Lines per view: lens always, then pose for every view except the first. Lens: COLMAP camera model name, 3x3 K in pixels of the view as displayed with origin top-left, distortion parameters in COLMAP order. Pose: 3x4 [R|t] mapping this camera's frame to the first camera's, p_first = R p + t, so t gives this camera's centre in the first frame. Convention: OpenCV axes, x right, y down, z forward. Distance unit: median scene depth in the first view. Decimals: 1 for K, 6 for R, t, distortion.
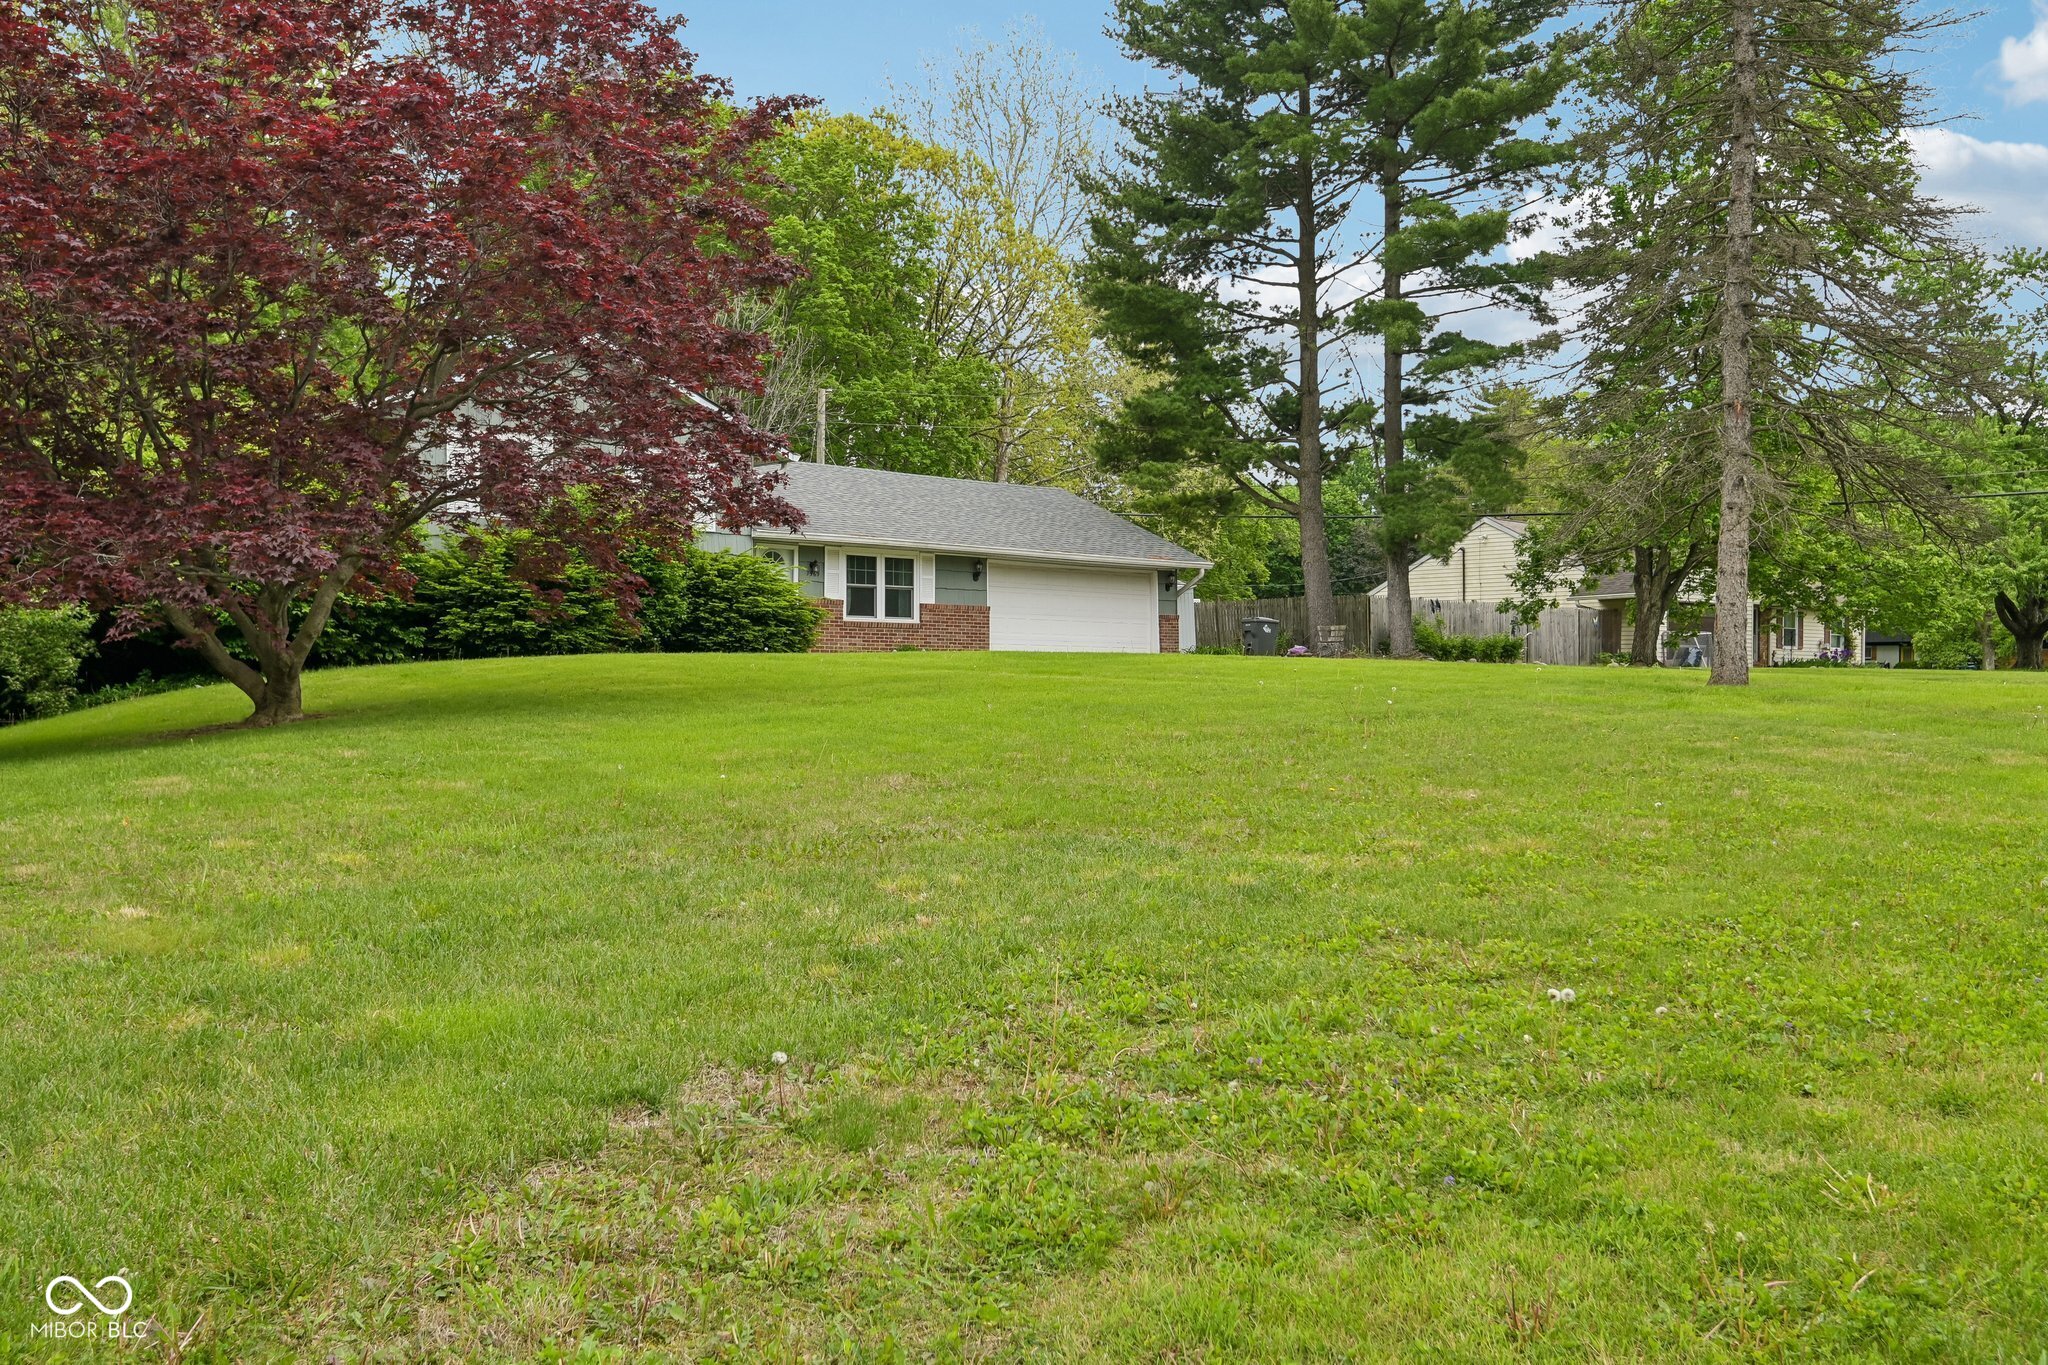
lens RADIAL K [[1757.5, 0, 1002.3], [0, 1757.5, 678.6], [0, 0, 1]] dist [-0.003837, -0.074429]
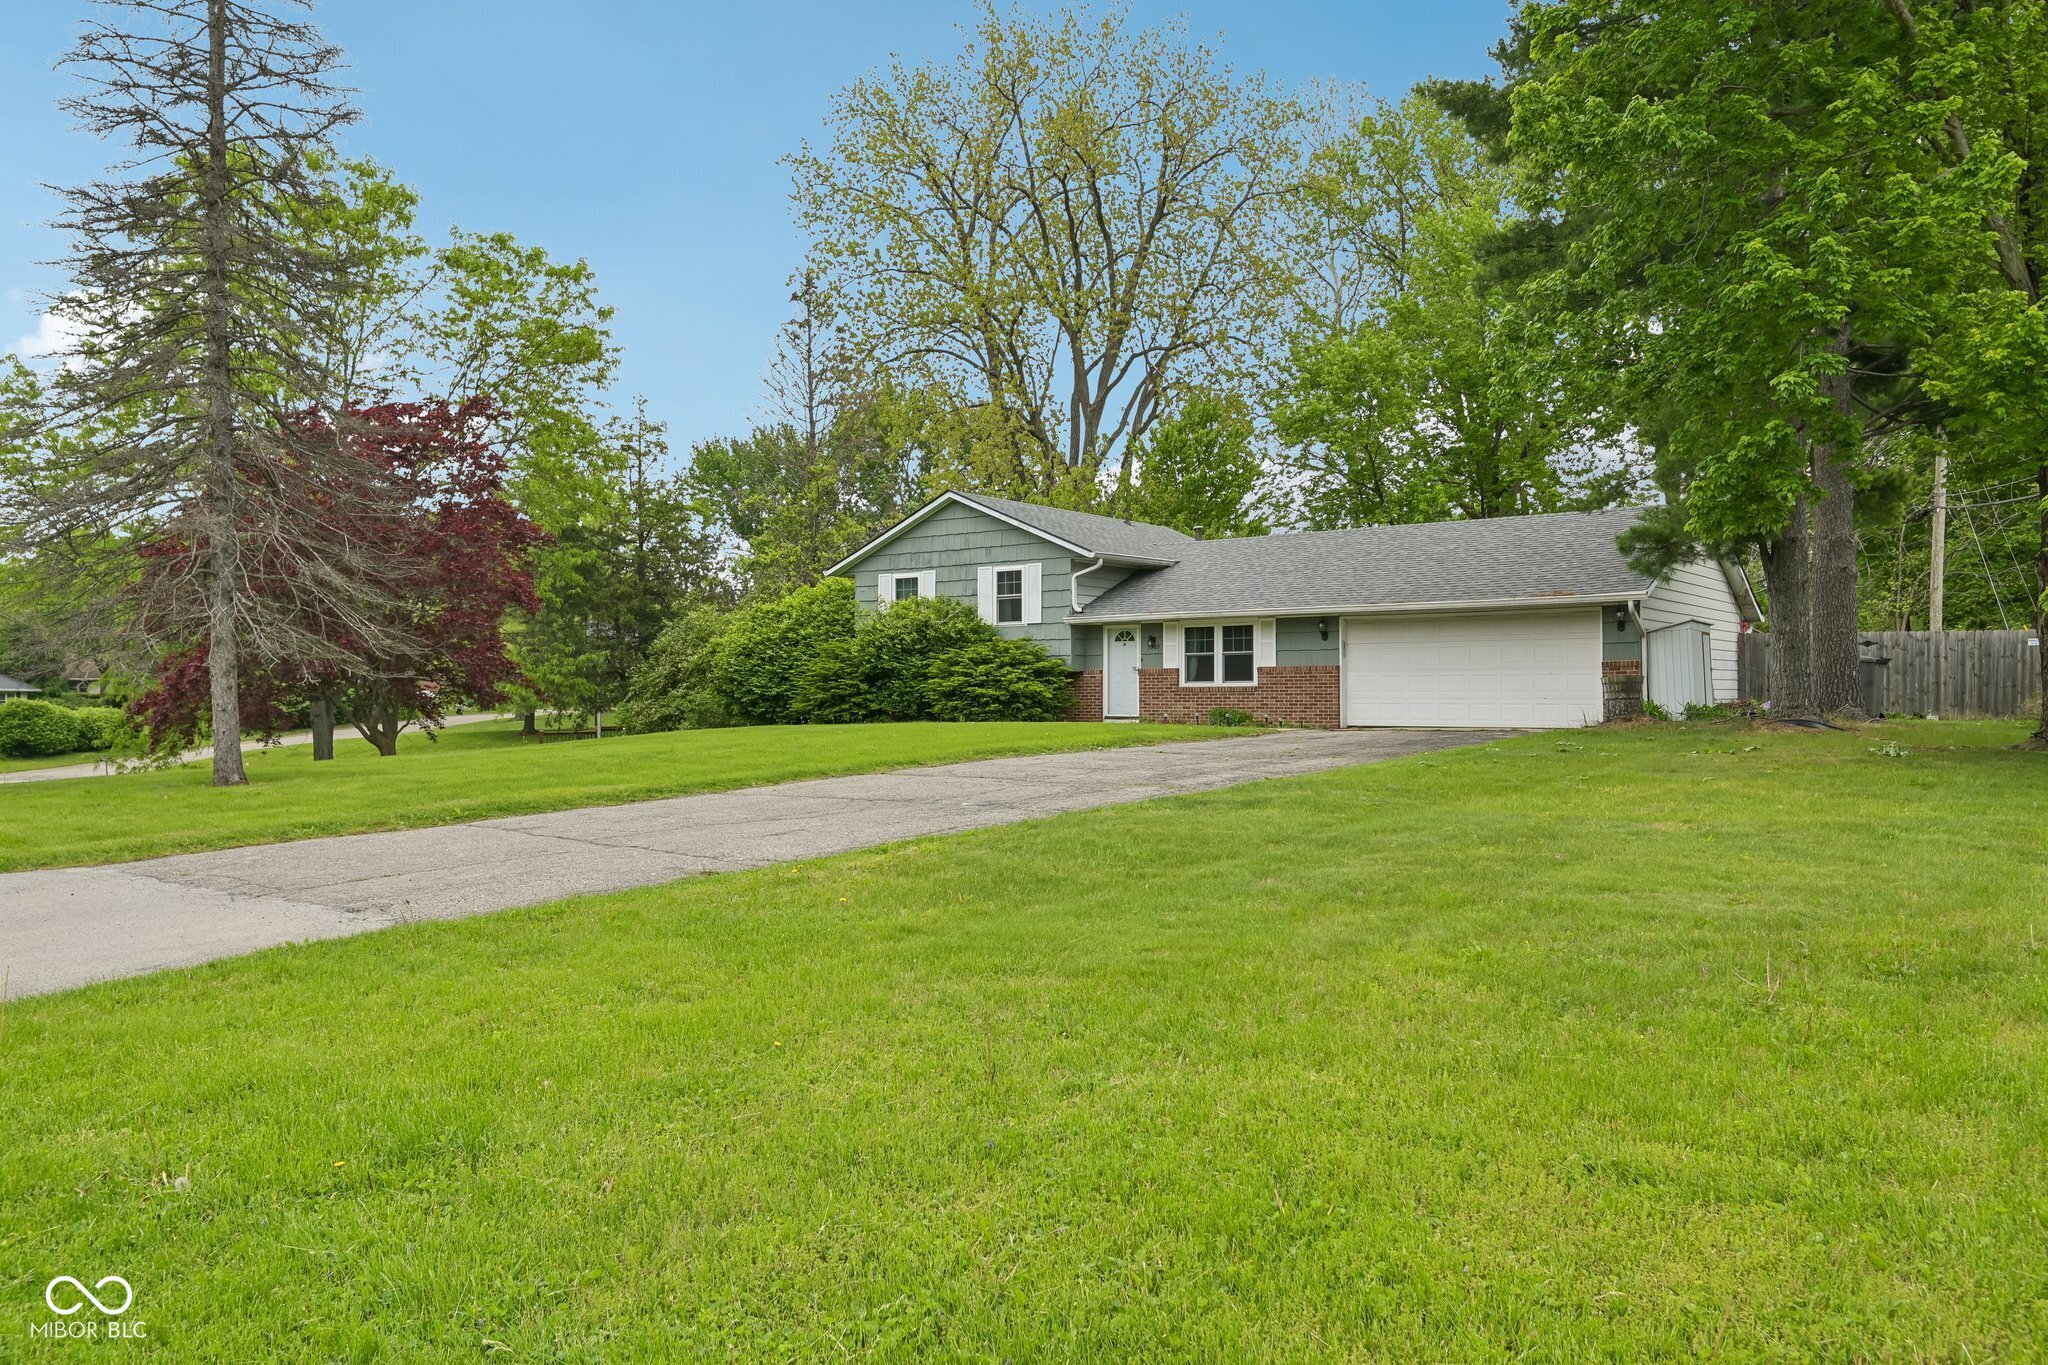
lens RADIAL K [[1417.8, 0, 1024.0], [0, 1417.8, 682.5], [0, 0, 1]] dist [0.033784, -0.005283]
pose [[0.193084, -0.011581, -0.981114, 0.763673], [0.010049, 0.999901, -0.009825, -0.026719], [0.981131, -0.007962, 0.193182, 0.703803]]
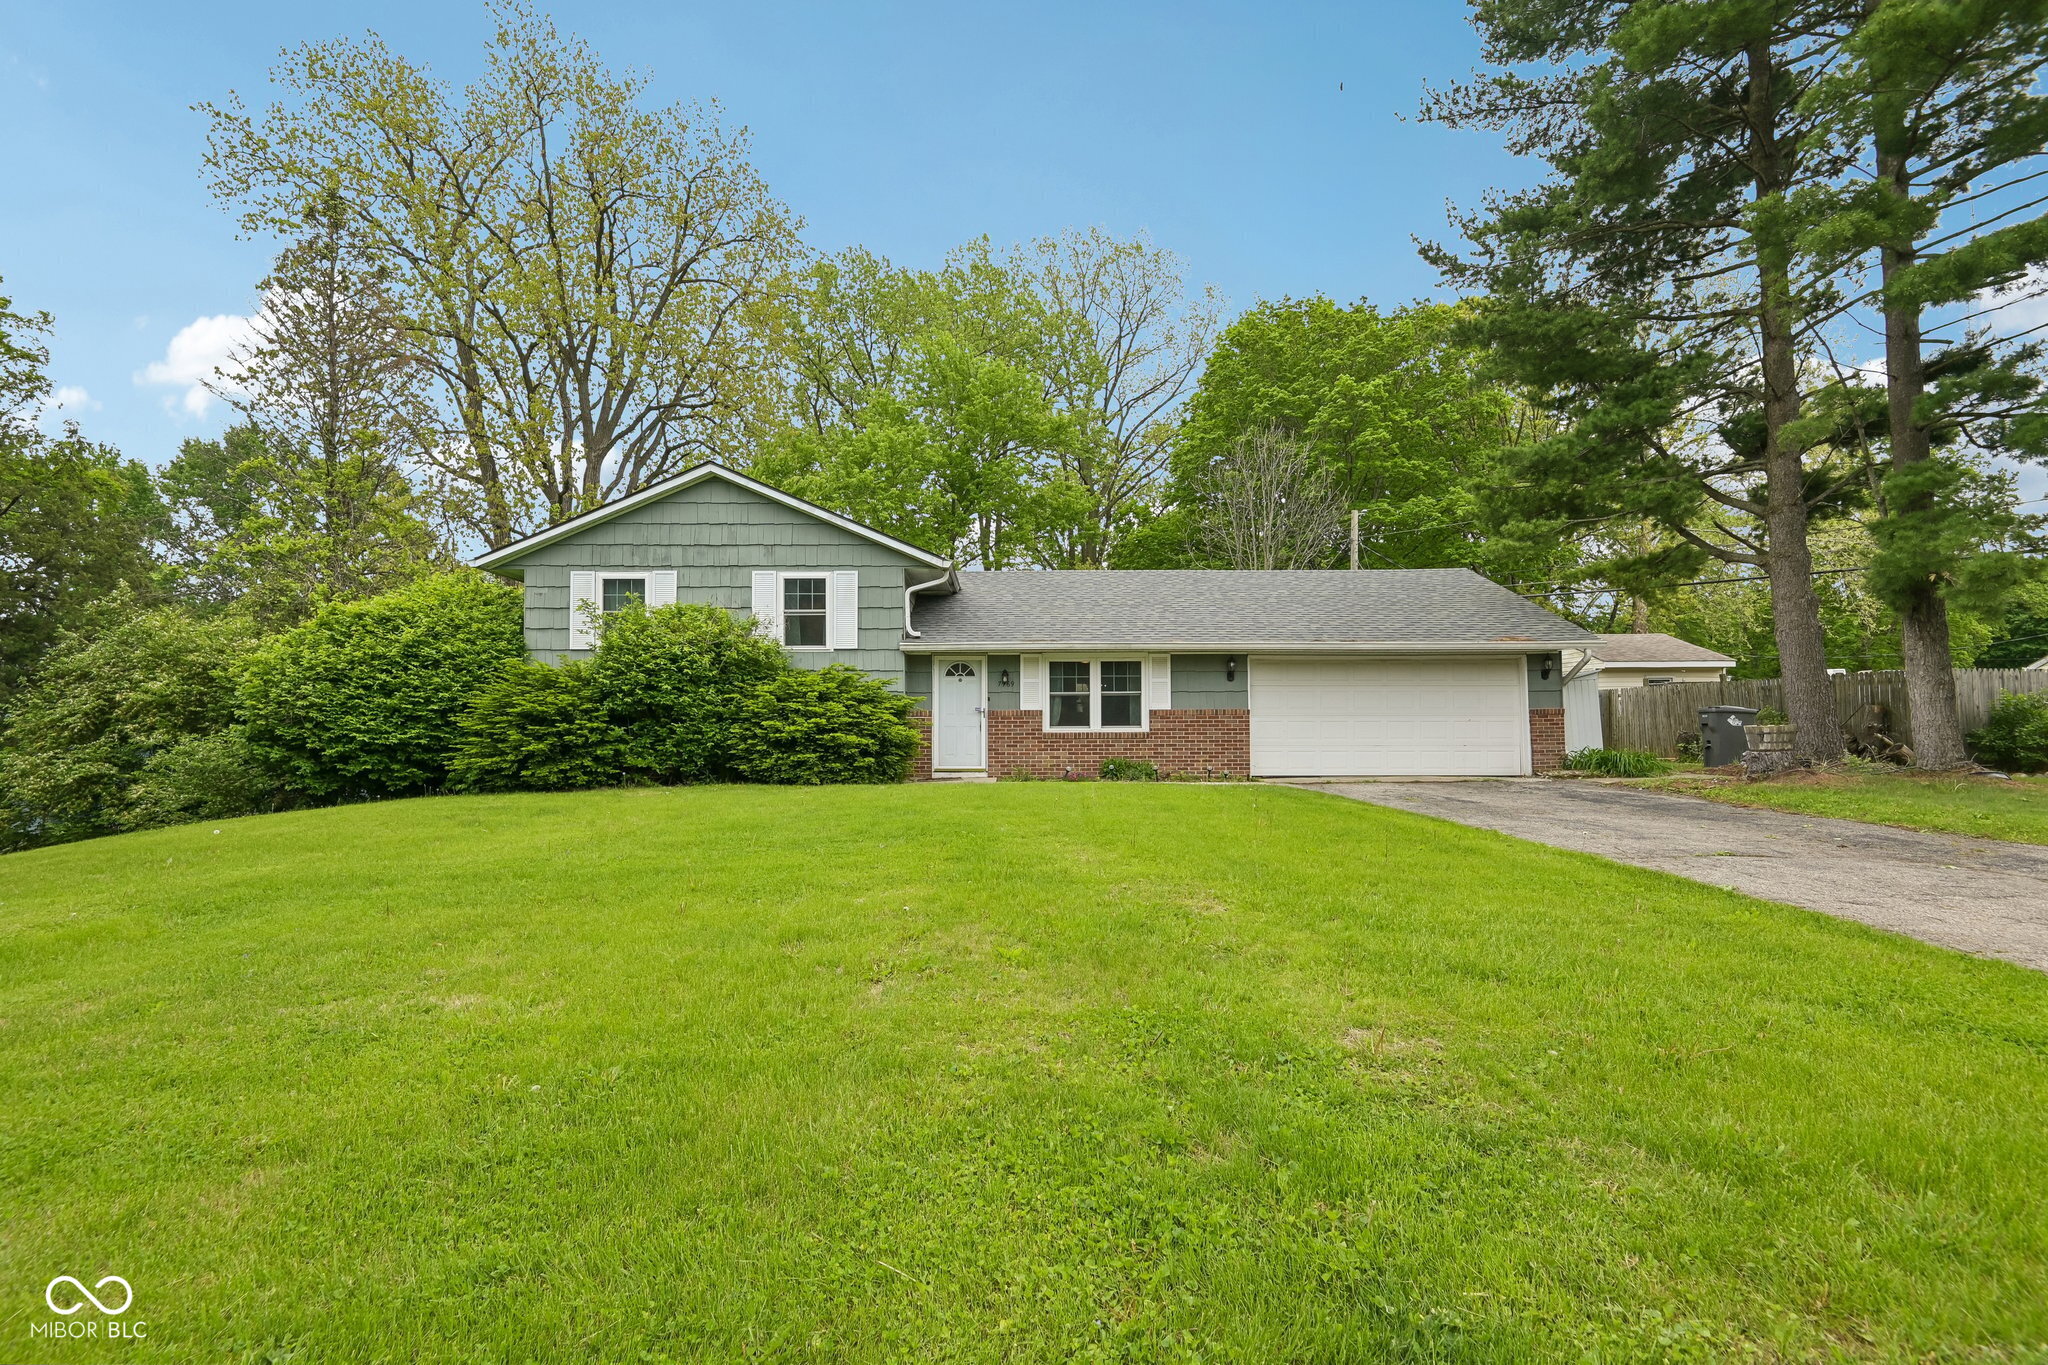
lens RADIAL K [[960.5, 0, 1009.2], [0, 960.5, 690.8], [0, 0, 1]] dist [-0.013288, -0.000437]
pose [[0.747067, -0.032784, -0.663940, 0.229980], [0.009379, 0.999204, -0.038785, -0.034257], [0.664683, 0.022748, 0.746779, 0.586549]]
